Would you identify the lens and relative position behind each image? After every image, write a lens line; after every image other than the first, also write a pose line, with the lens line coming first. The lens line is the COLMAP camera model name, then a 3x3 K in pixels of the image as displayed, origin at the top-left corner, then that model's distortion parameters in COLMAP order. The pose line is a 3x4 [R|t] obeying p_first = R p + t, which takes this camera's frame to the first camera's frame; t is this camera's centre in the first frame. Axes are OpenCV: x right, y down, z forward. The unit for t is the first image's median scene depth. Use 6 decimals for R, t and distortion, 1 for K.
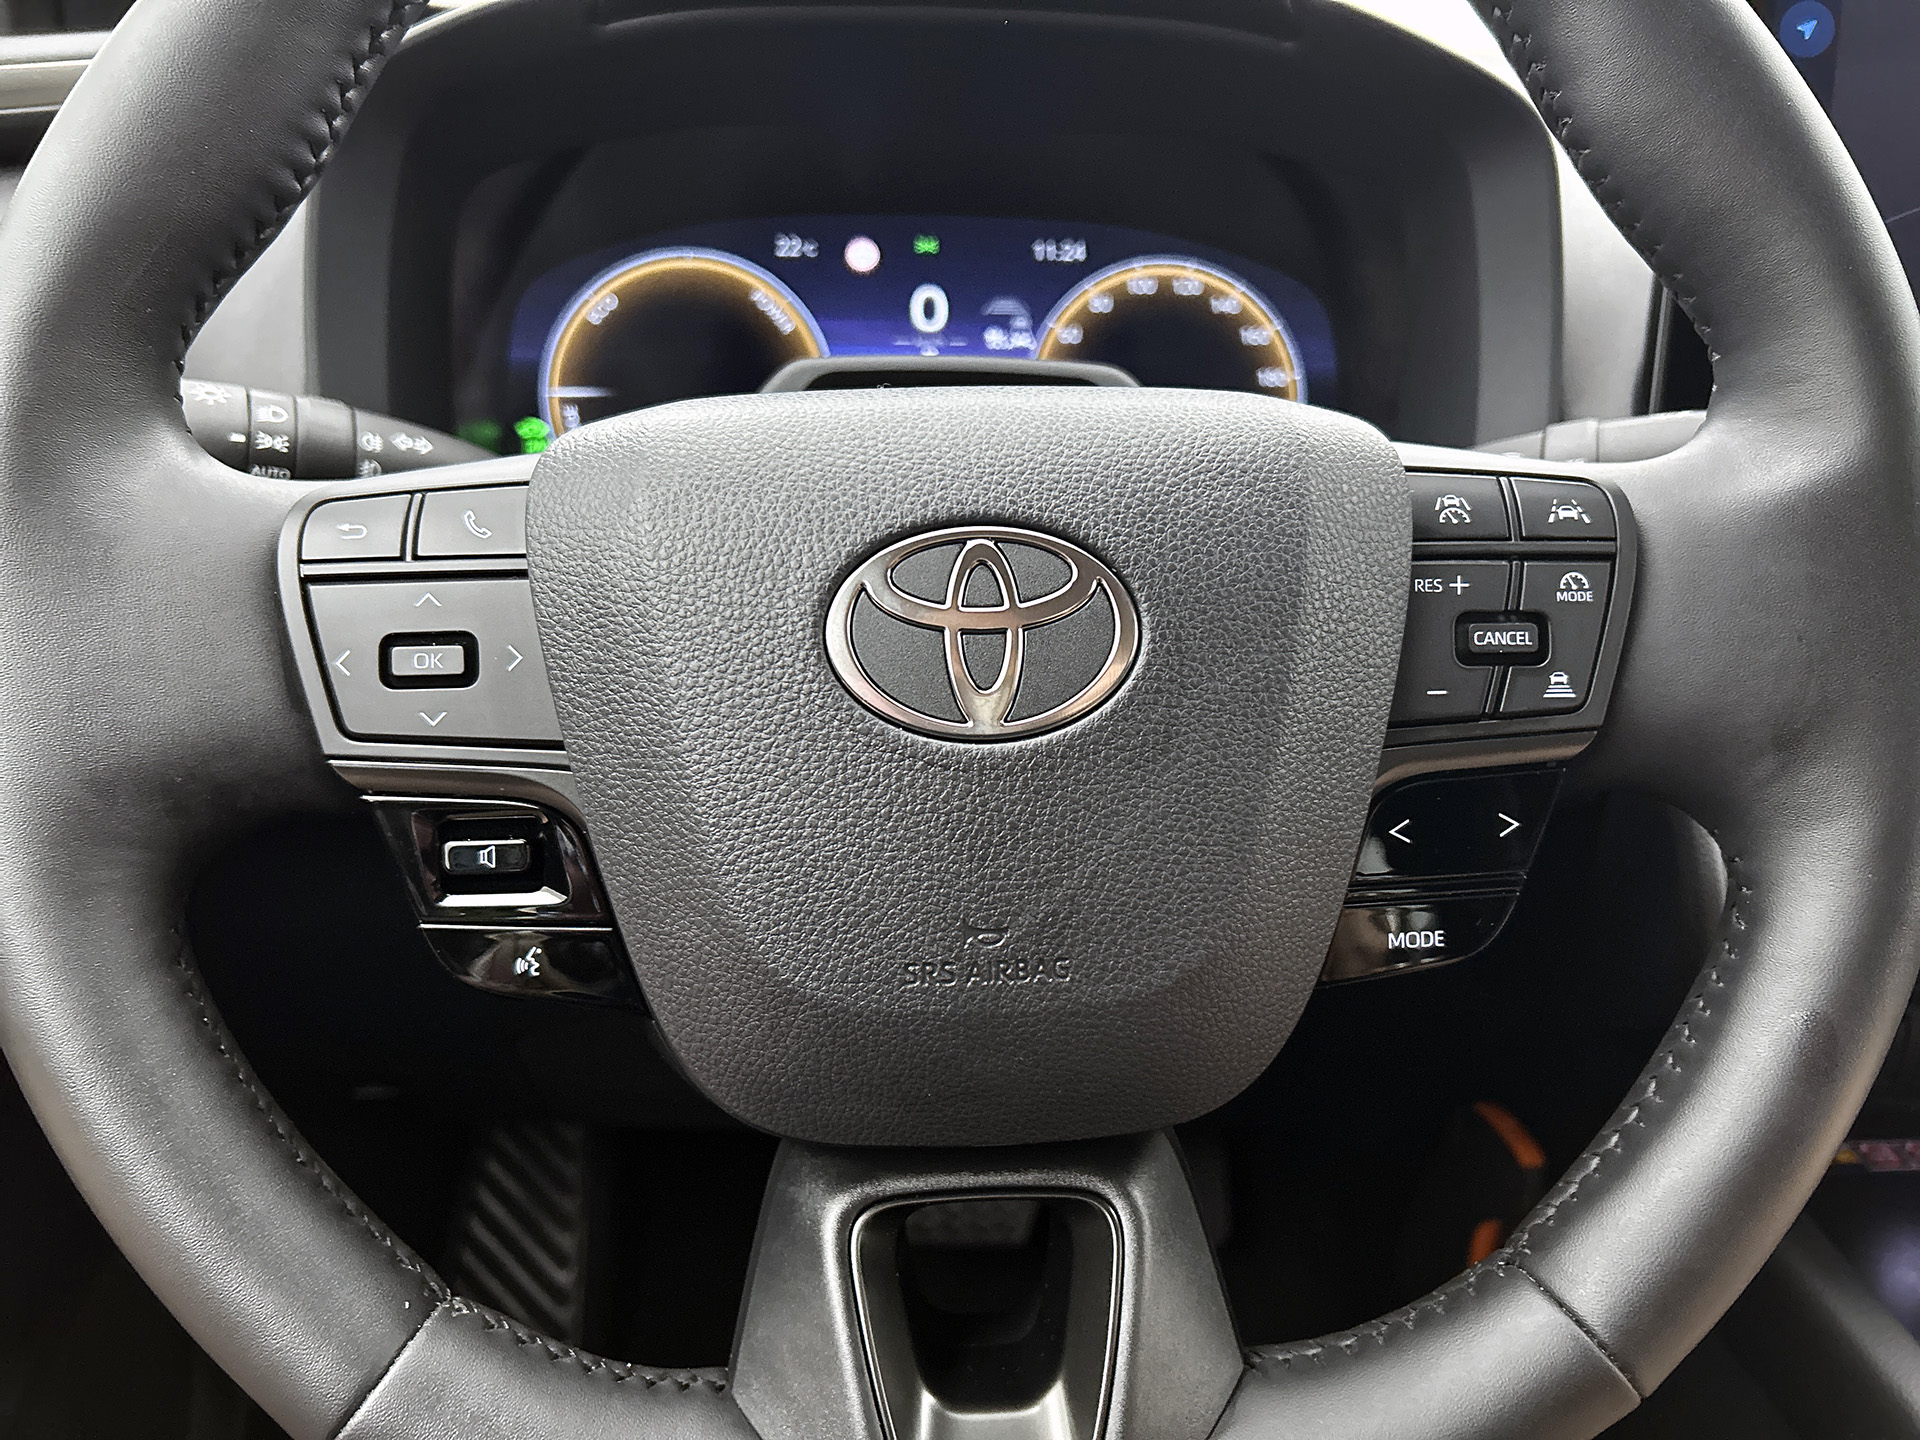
lens RADIAL K [[1451.2, 0, 950.5], [0, 1451.2, 754.1], [0, 0, 1]] dist [0.014189, -0.010772]
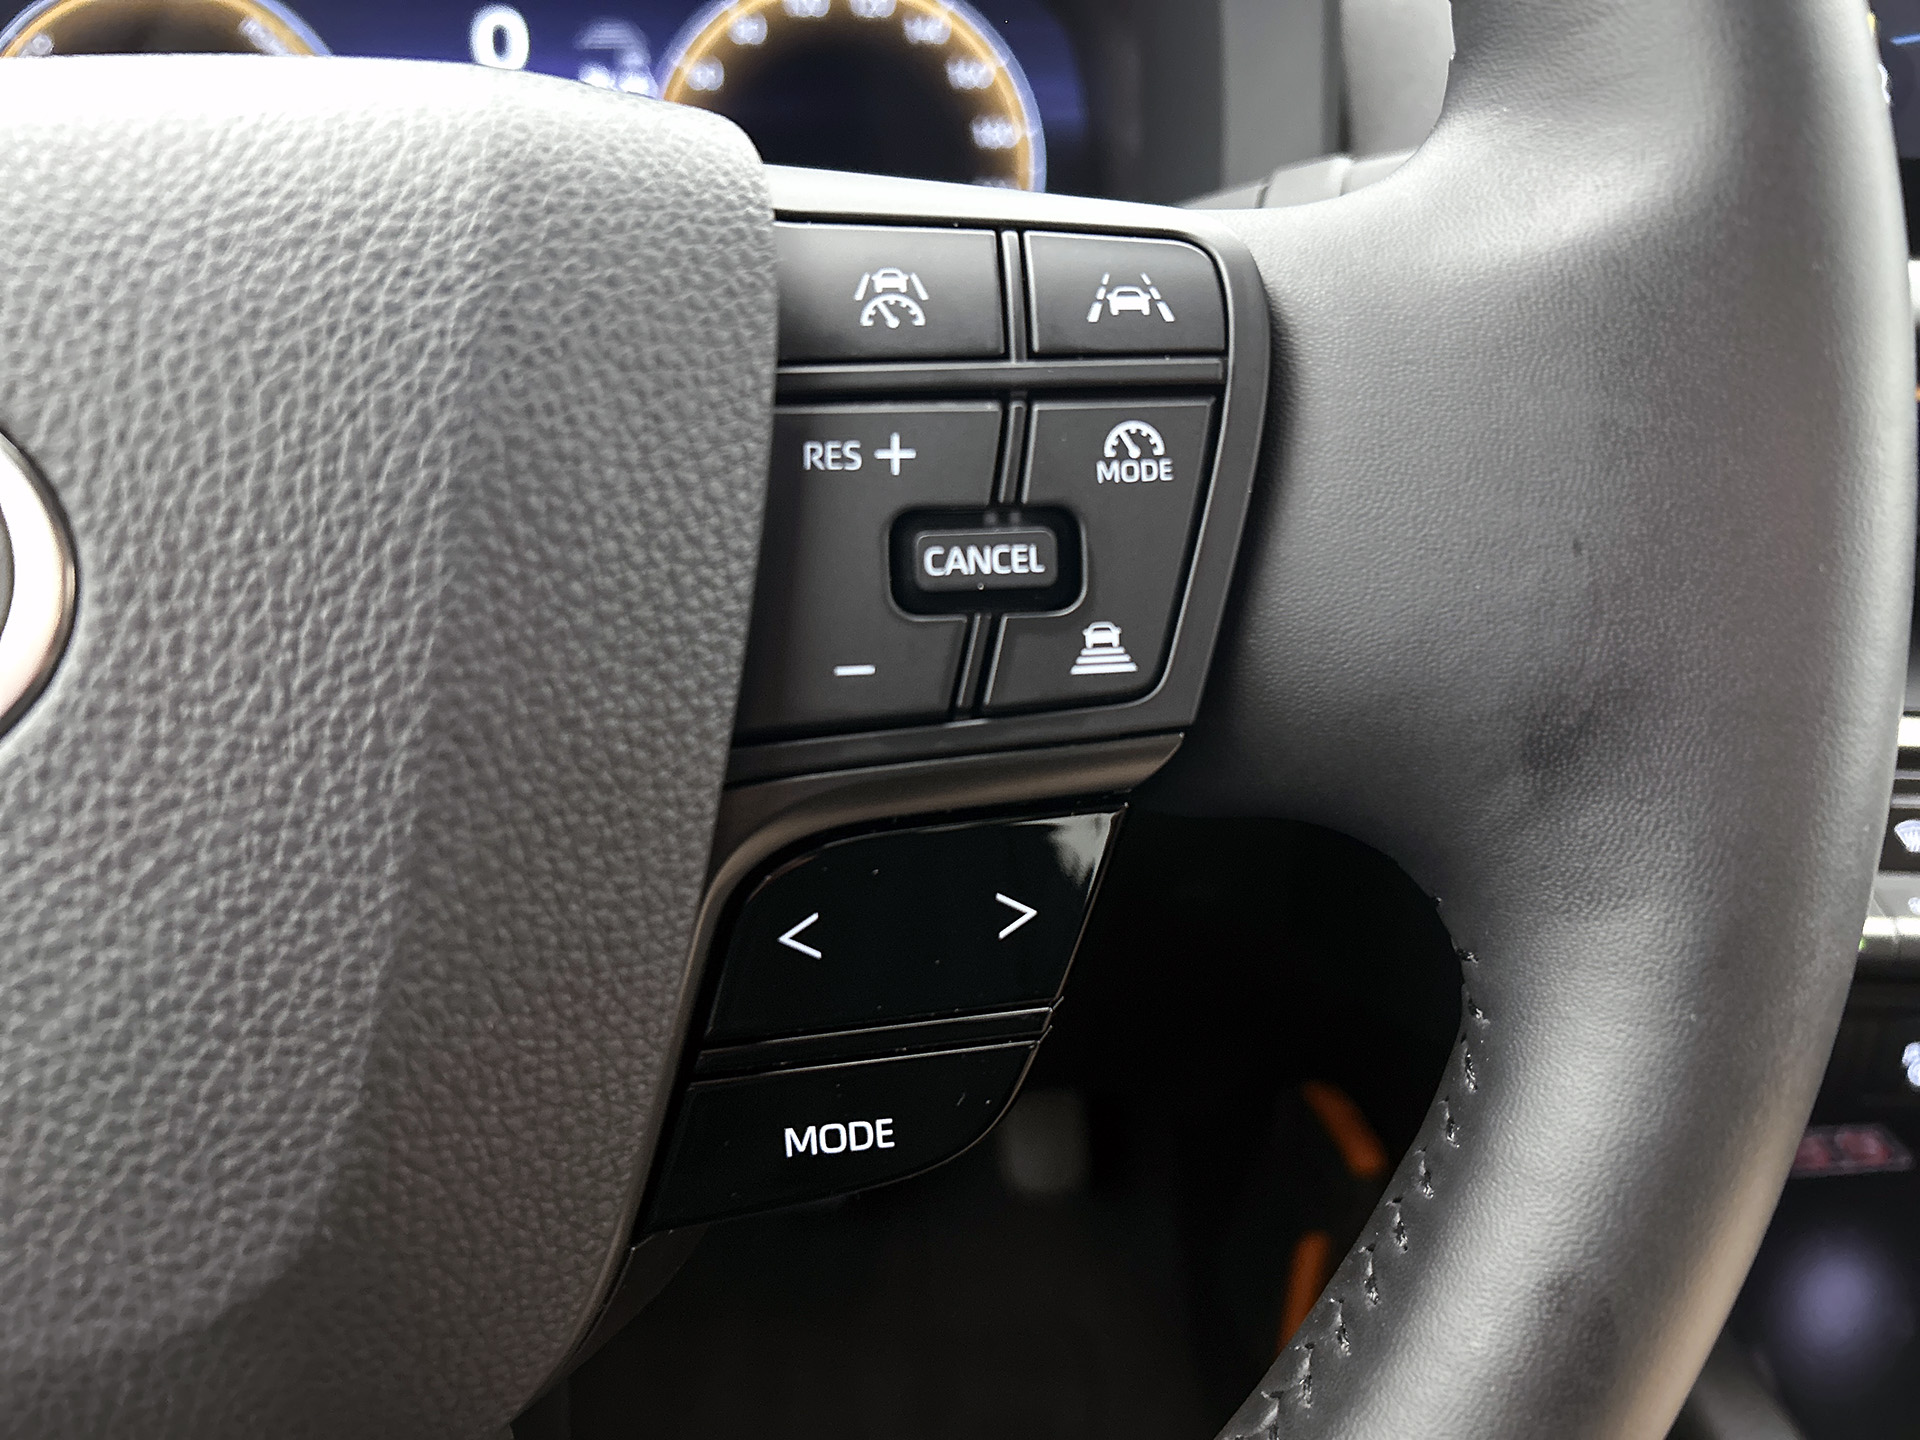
lens RADIAL K [[1451.2, 0, 960.4], [0, 1451.2, 721.8], [0, 0, 1]] dist [0.014189, -0.010772]
pose [[0.999745, -0.020845, 0.008636, 0.366652], [0.019980, 0.995703, 0.090421, -0.069330], [-0.010484, -0.090226, 0.995866, 0.498450]]
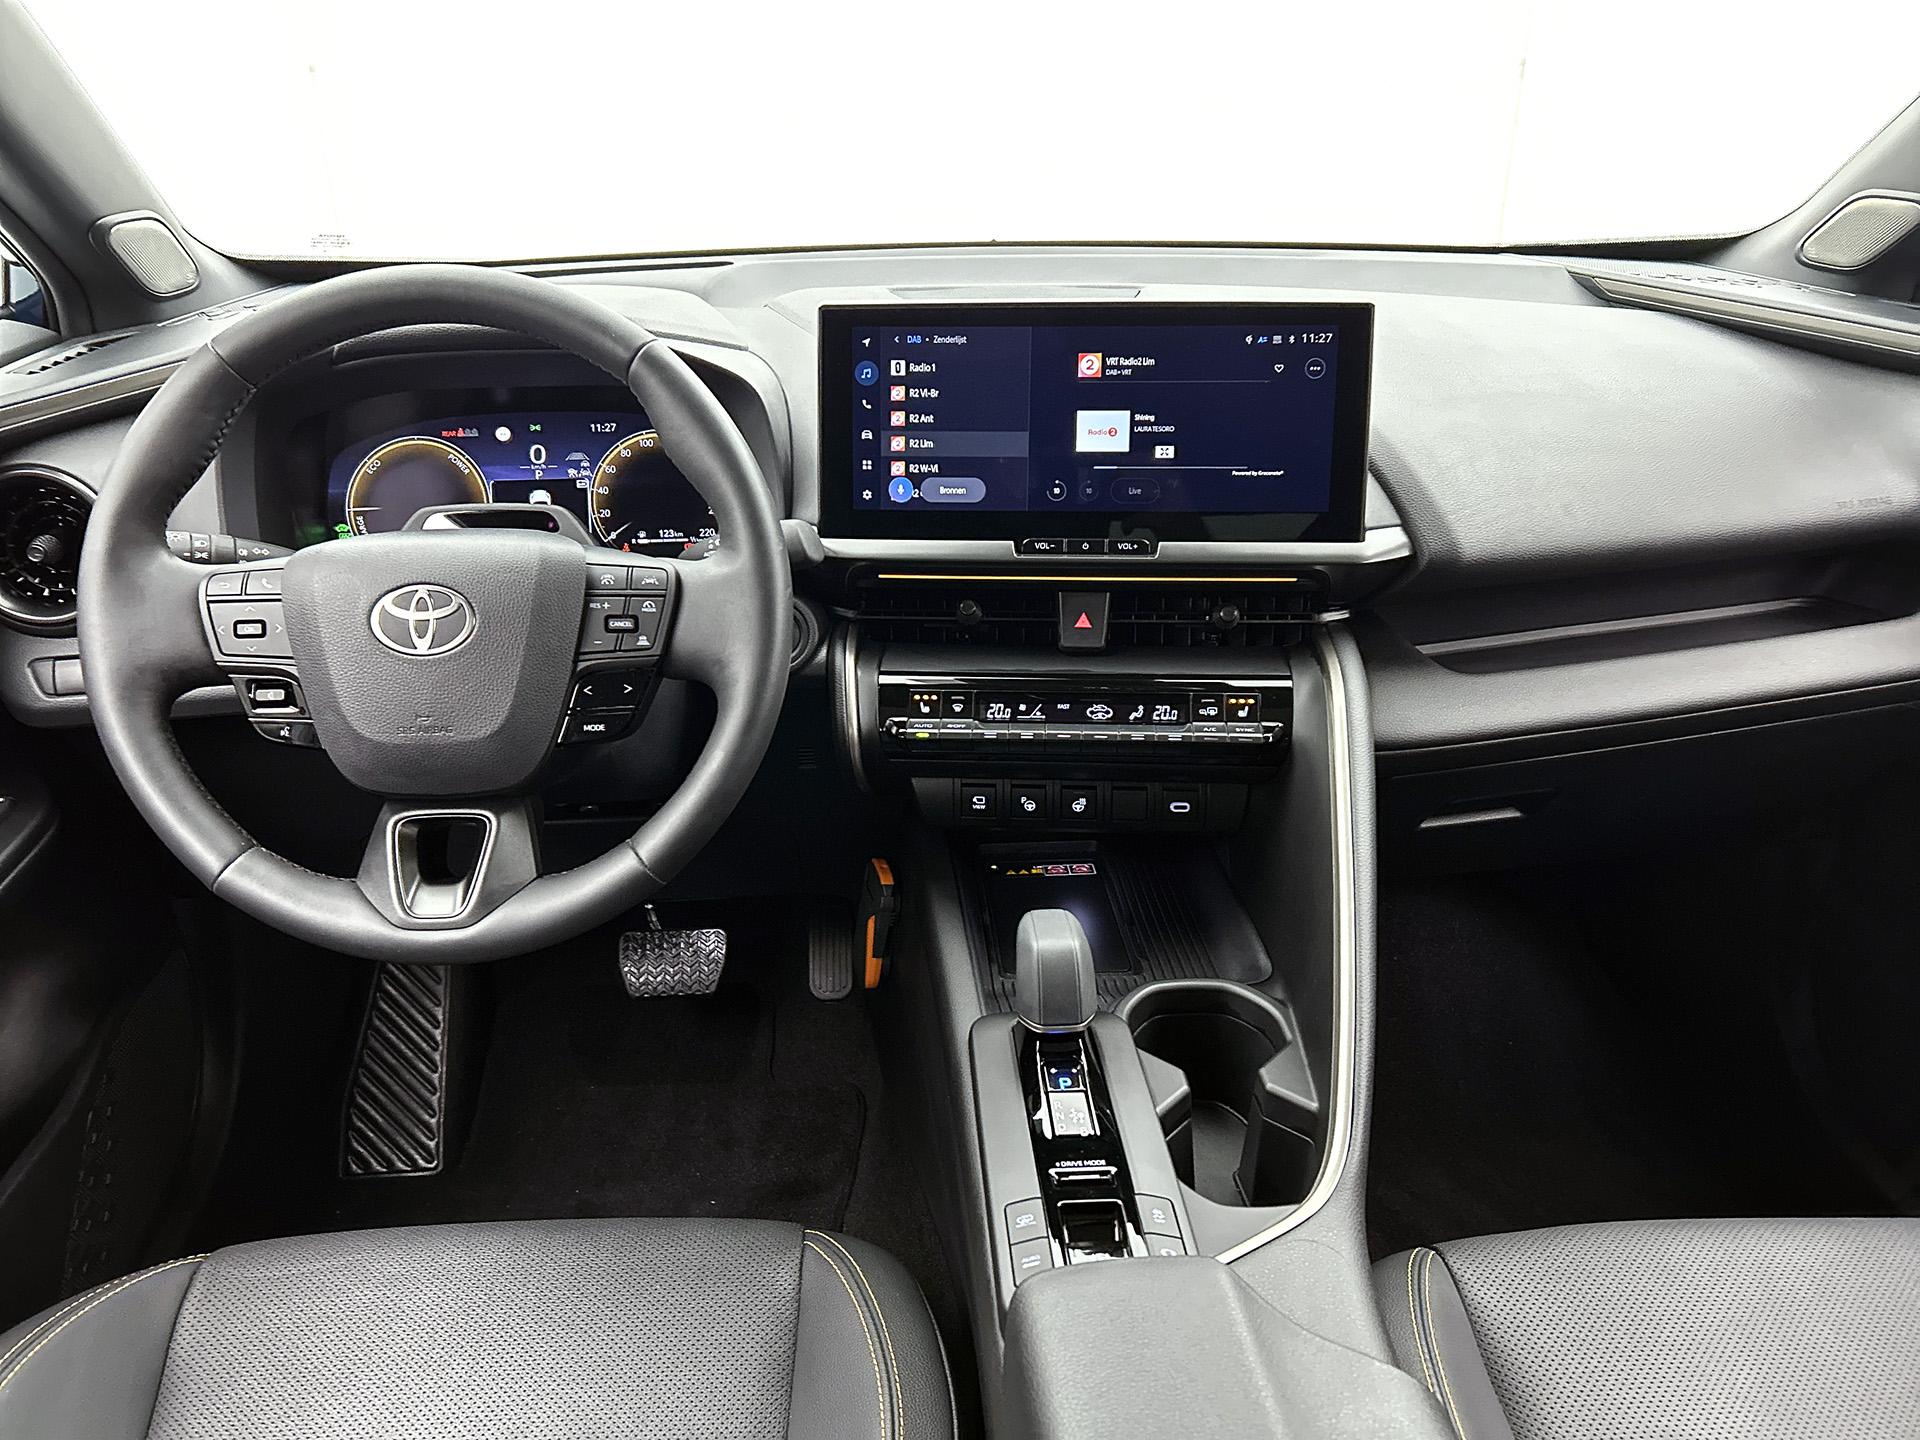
lens RADIAL K [[1451.2, 0, 920.6], [0, 1451.2, 764.9], [0, 0, 1]] dist [0.014189, -0.010772]
pose [[0.999893, 0.006895, -0.012928, 1.016403], [-0.006593, 0.999707, 0.023285, 0.129774], [0.013085, -0.023198, 0.999645, -1.892820]]
